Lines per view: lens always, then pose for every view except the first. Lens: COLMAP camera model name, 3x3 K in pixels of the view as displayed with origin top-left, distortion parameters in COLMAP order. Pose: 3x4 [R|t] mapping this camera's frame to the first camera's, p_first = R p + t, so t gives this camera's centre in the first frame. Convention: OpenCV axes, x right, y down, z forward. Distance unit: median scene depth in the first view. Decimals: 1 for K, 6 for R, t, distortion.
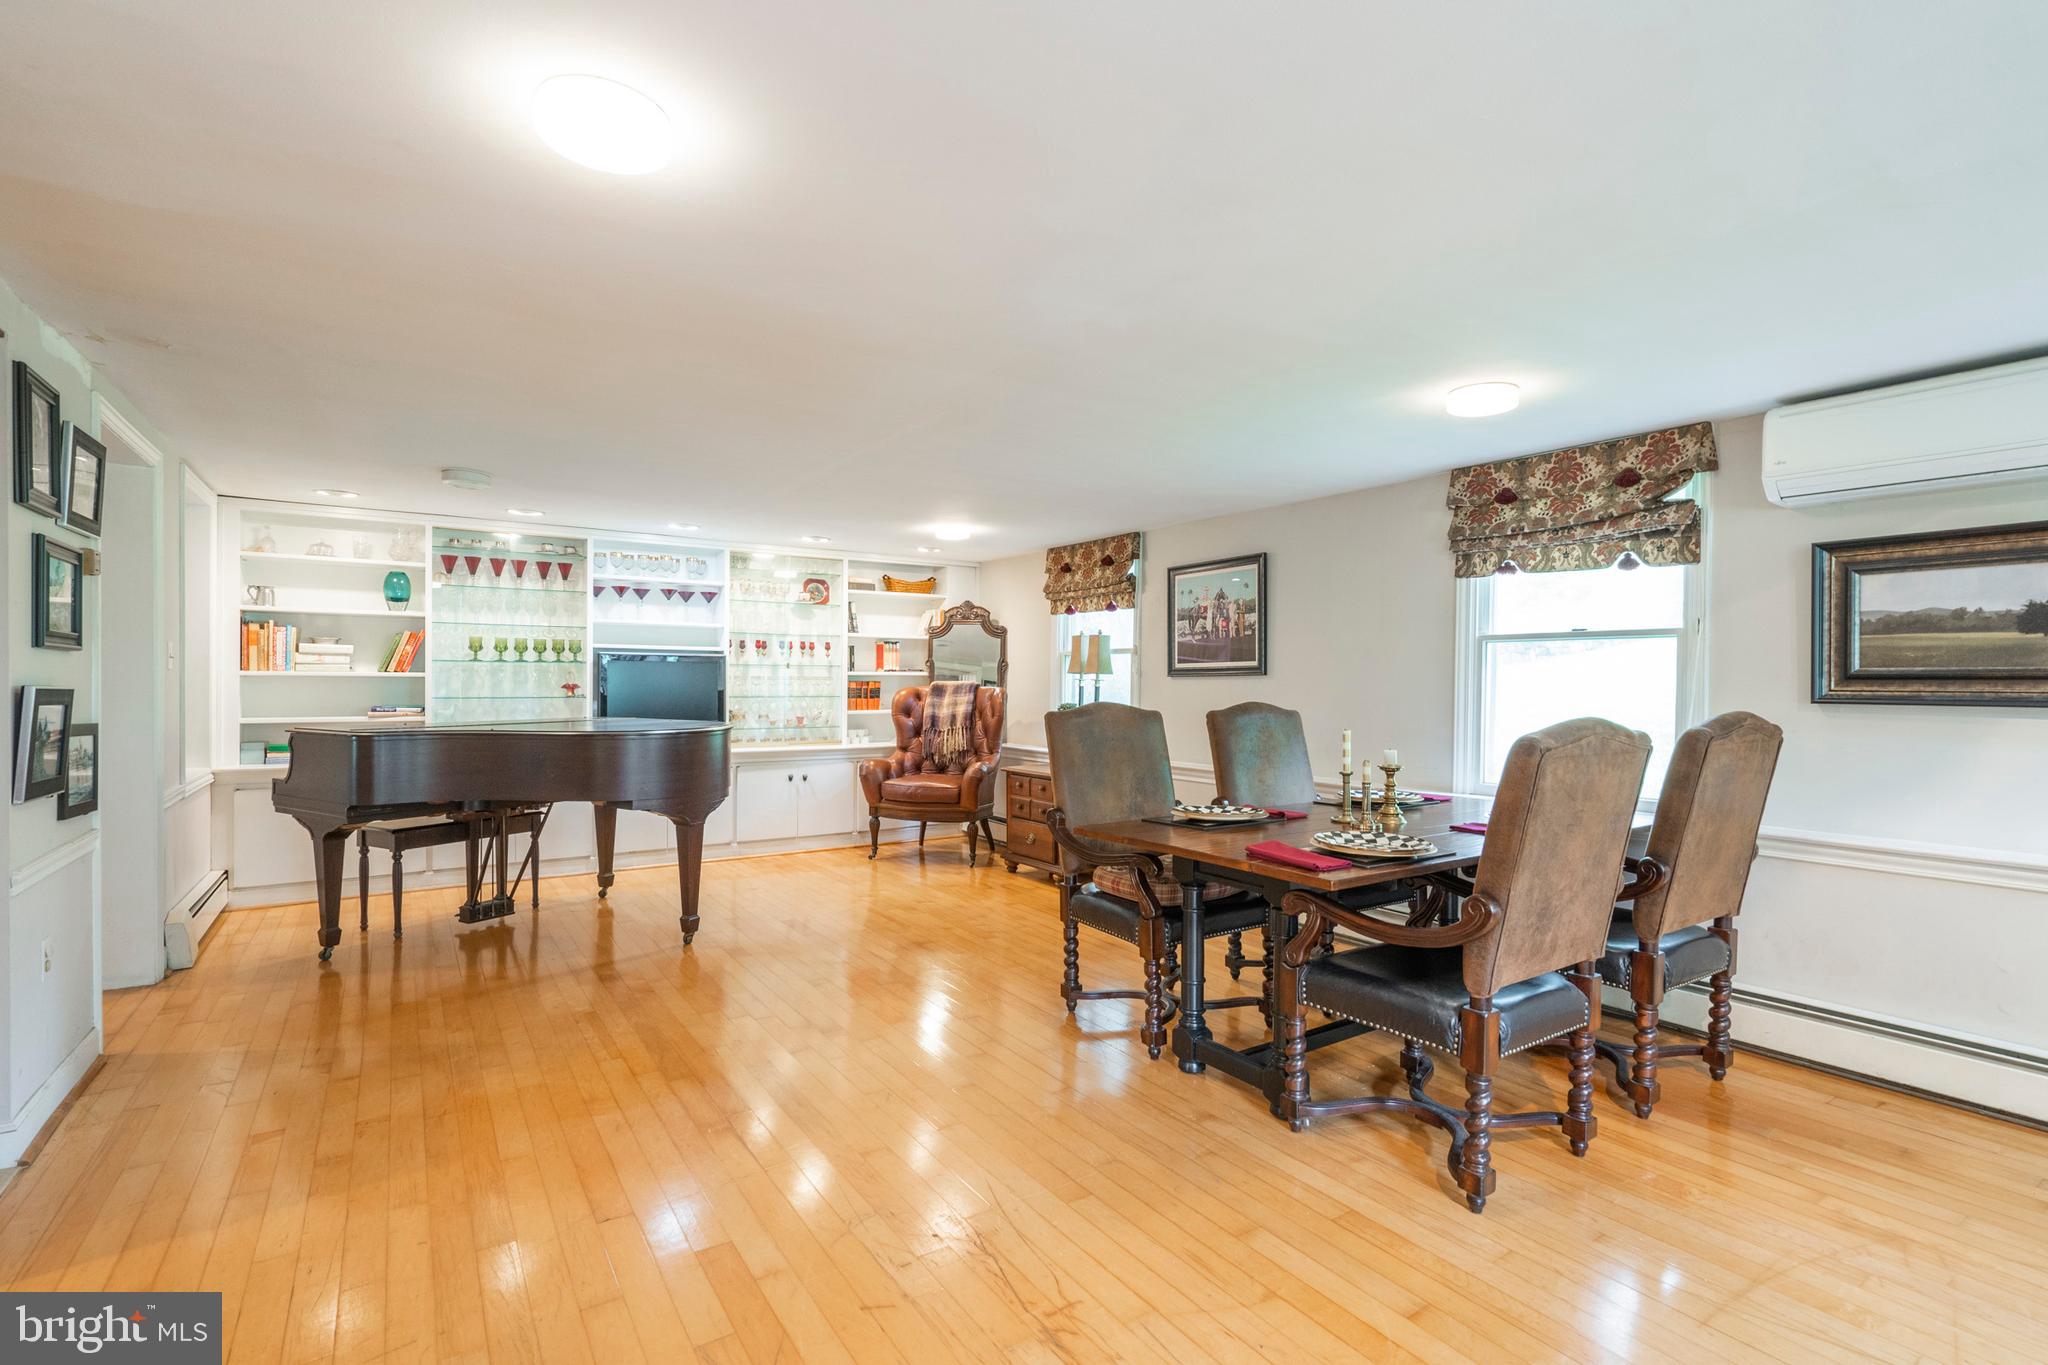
lens RADIAL K [[935.7, 0, 1017.4], [0, 935.7, 688.0], [0, 0, 1]] dist [-0.006129, 0.002510]
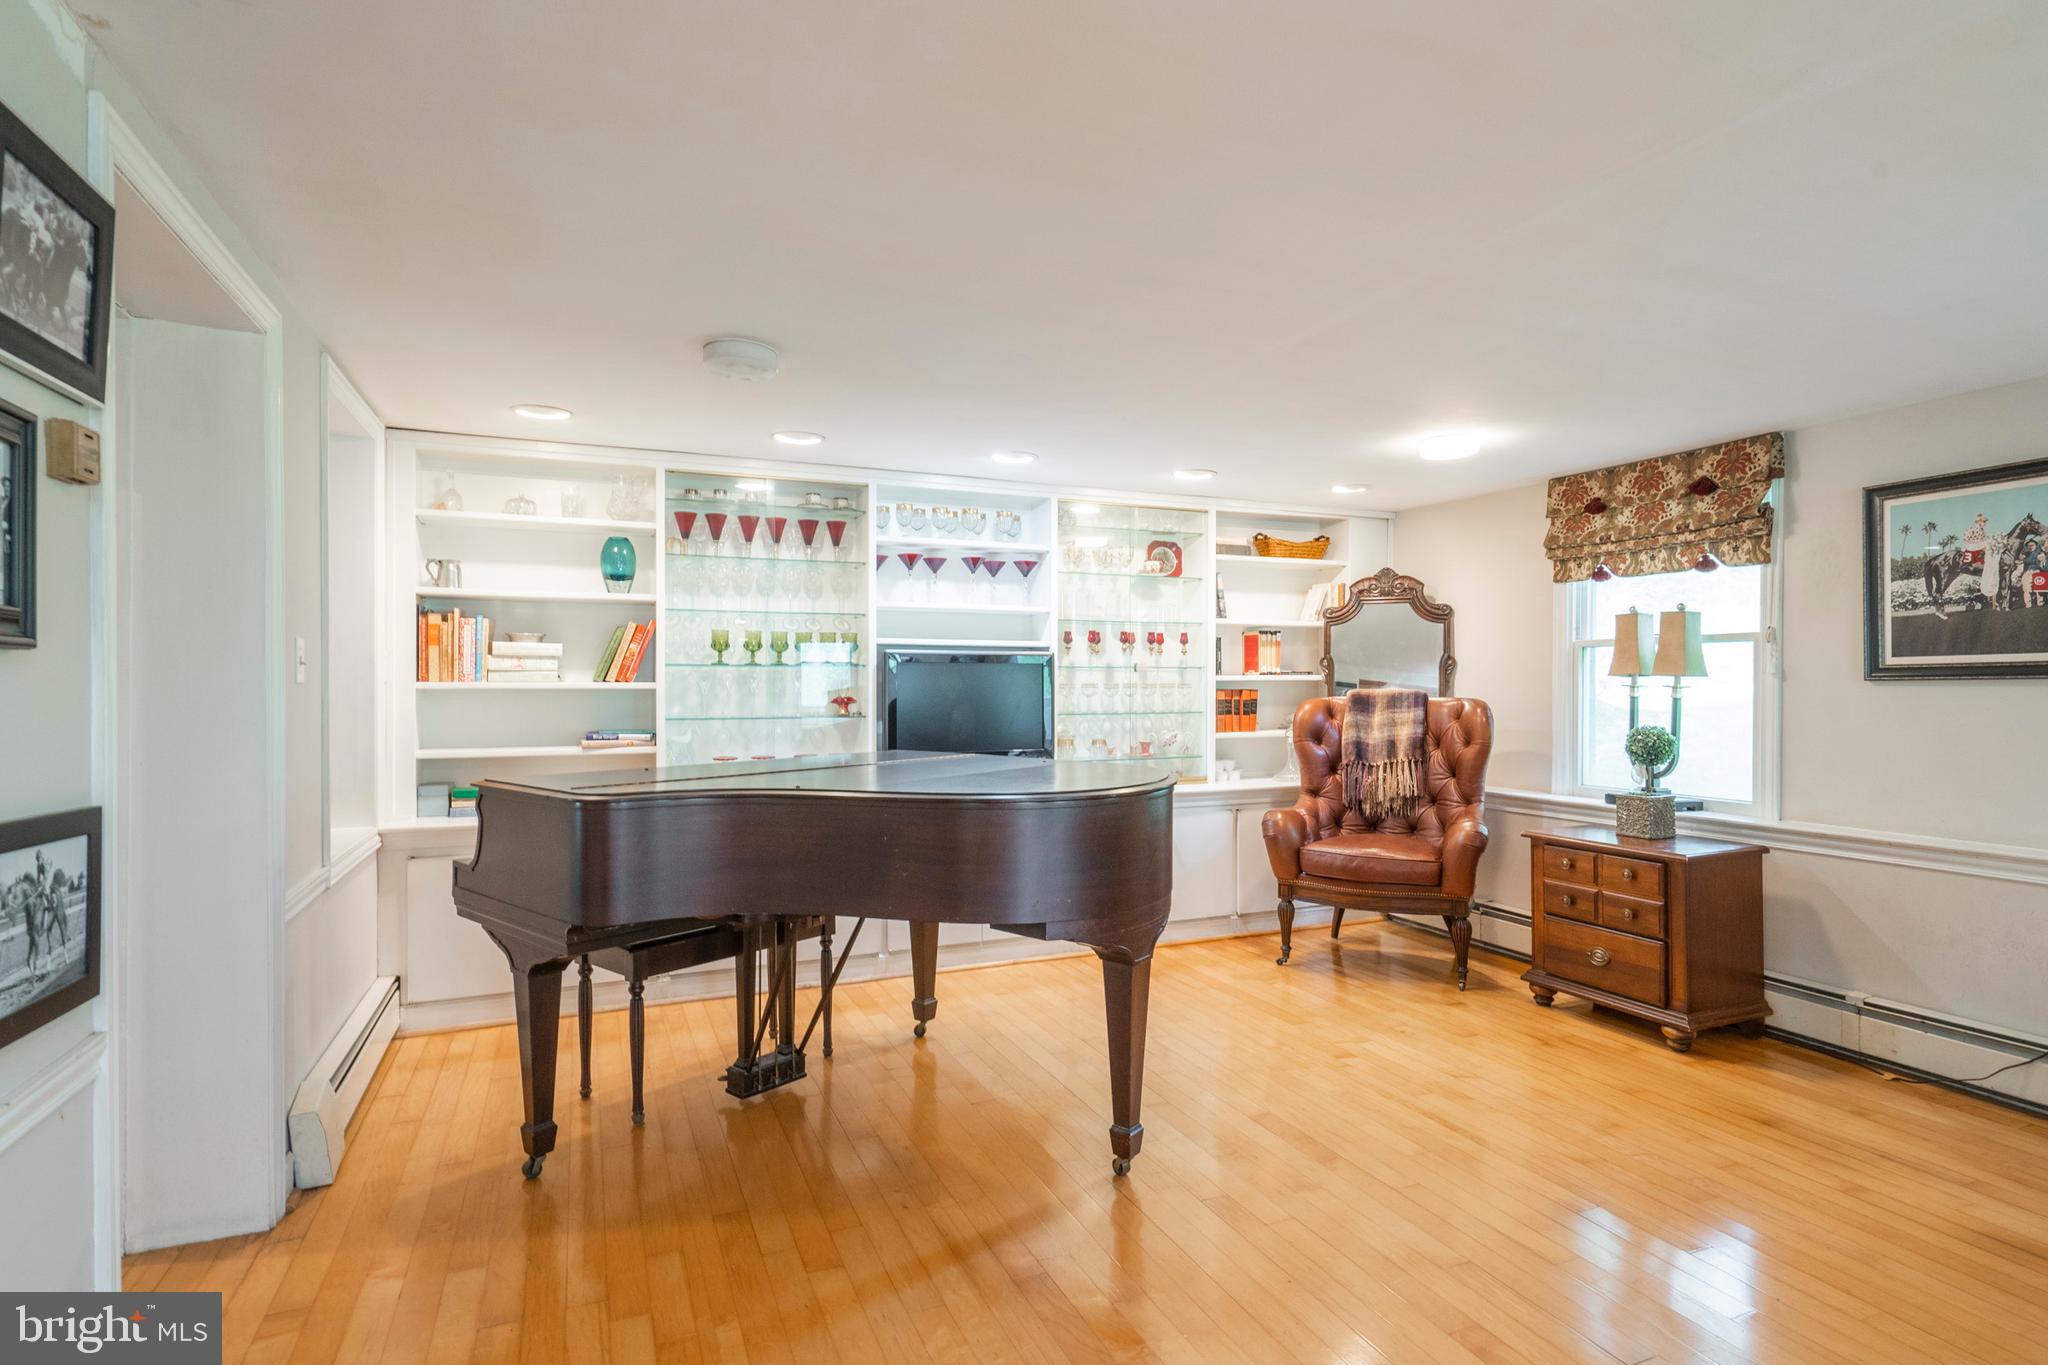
lens RADIAL K [[1017.3, 0, 1011.5], [0, 1017.3, 687.9], [0, 0, 1]] dist [-0.007182, 0.003438]
pose [[0.982686, -0.005718, -0.185191, -0.259471], [0.005140, 0.999980, -0.003602, -0.009273], [0.185208, 0.002588, 0.982696, 0.340952]]
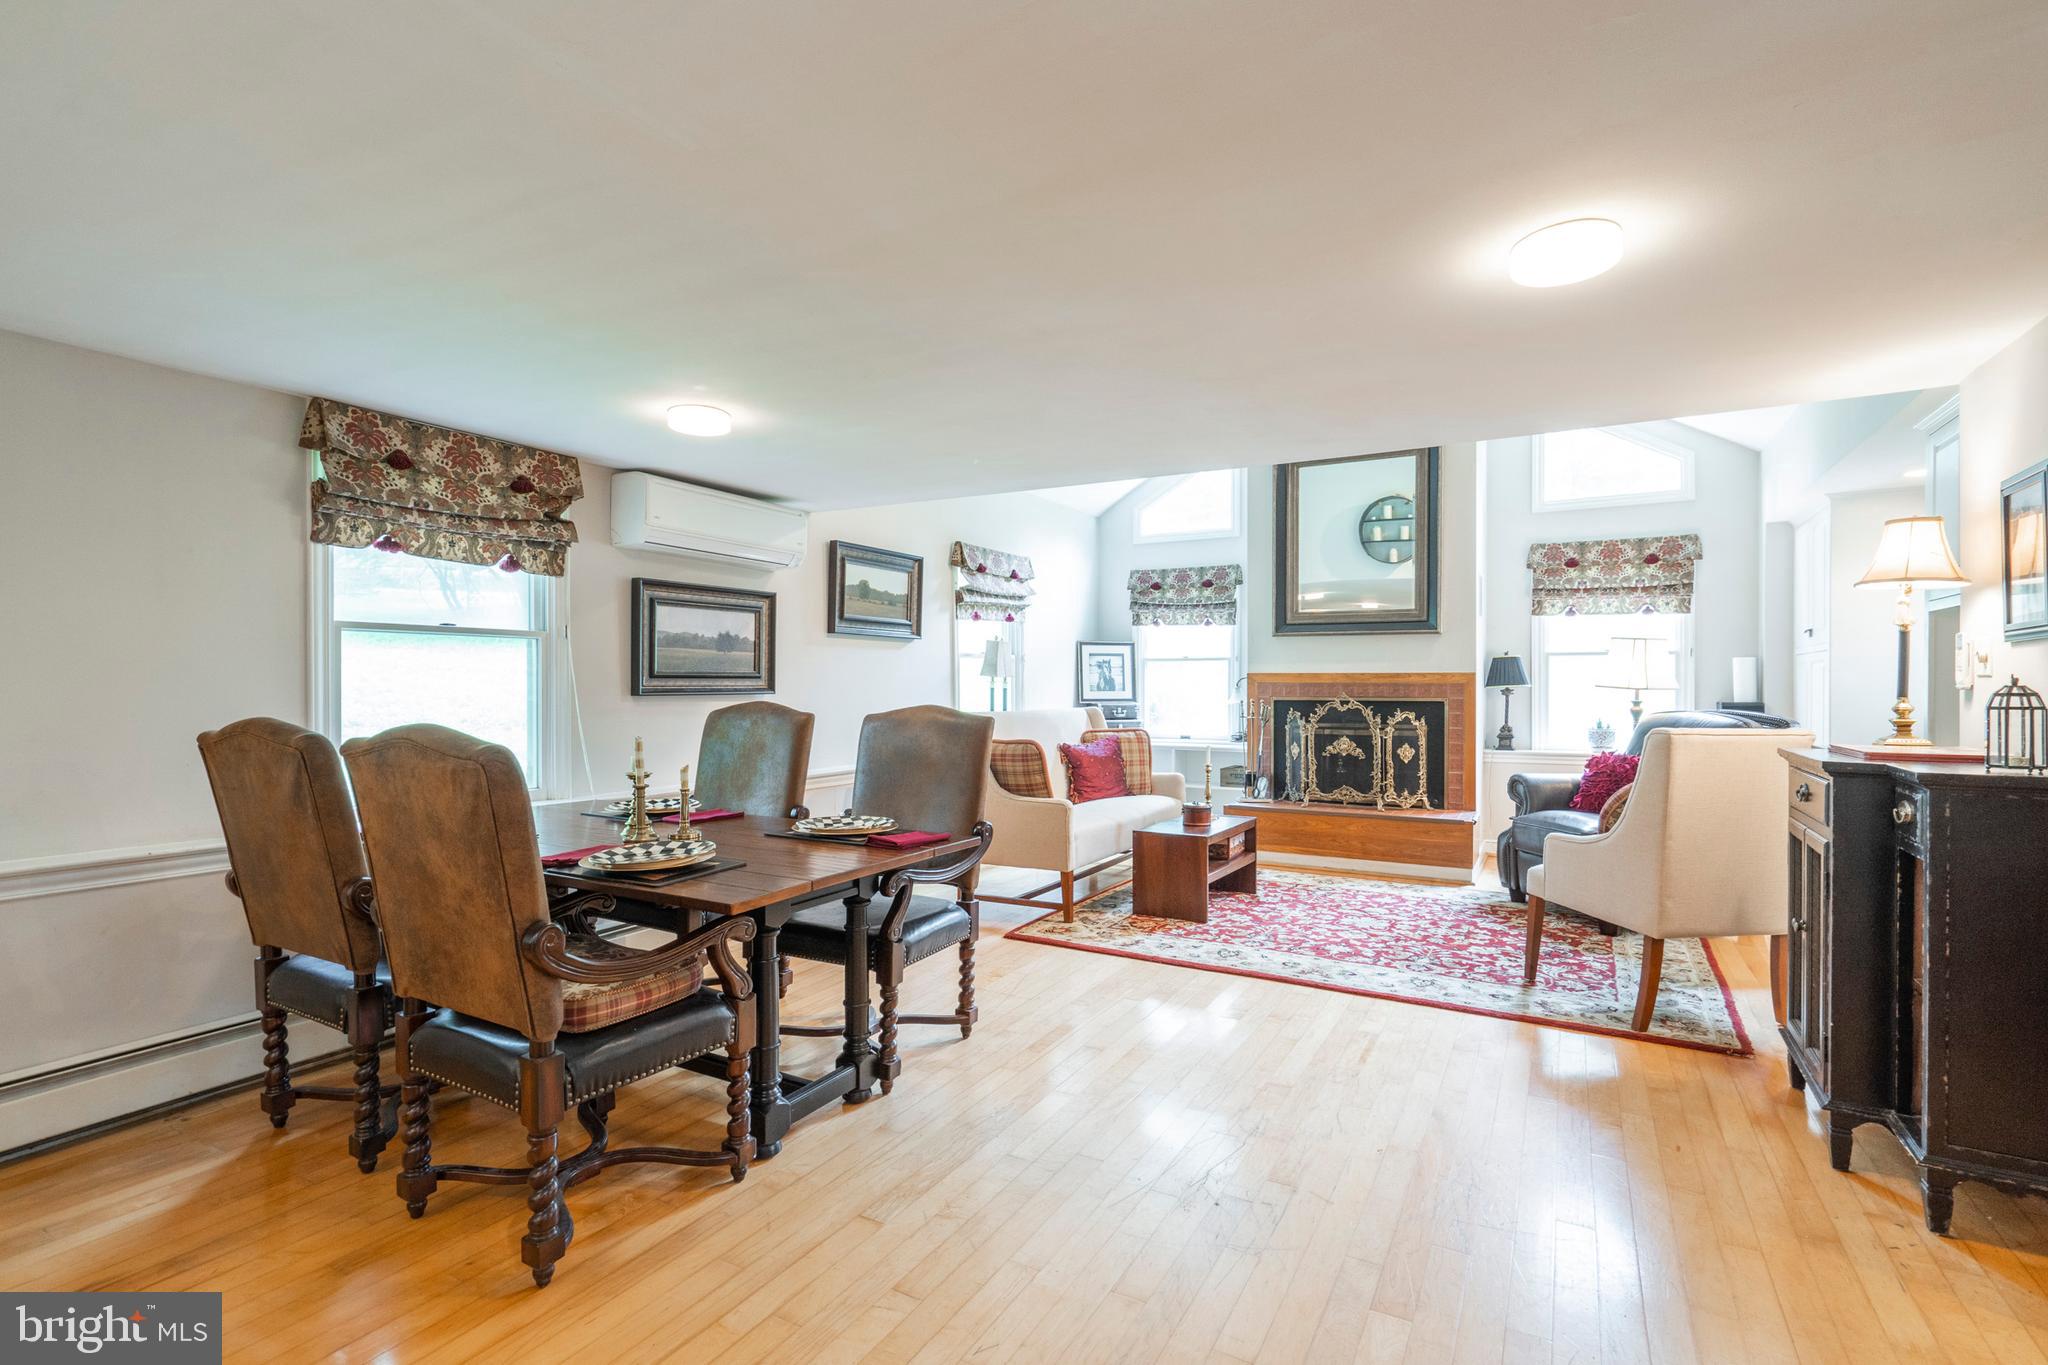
lens RADIAL K [[935.7, 0, 1041.0], [0, 935.7, 690.6], [0, 0, 1]] dist [-0.006129, 0.002510]
pose [[-0.463638, -0.018789, 0.885826, -0.379612], [0.000890, 0.999765, 0.021672, -0.012225], [-0.886024, 0.010836, -0.463512, 0.681425]]
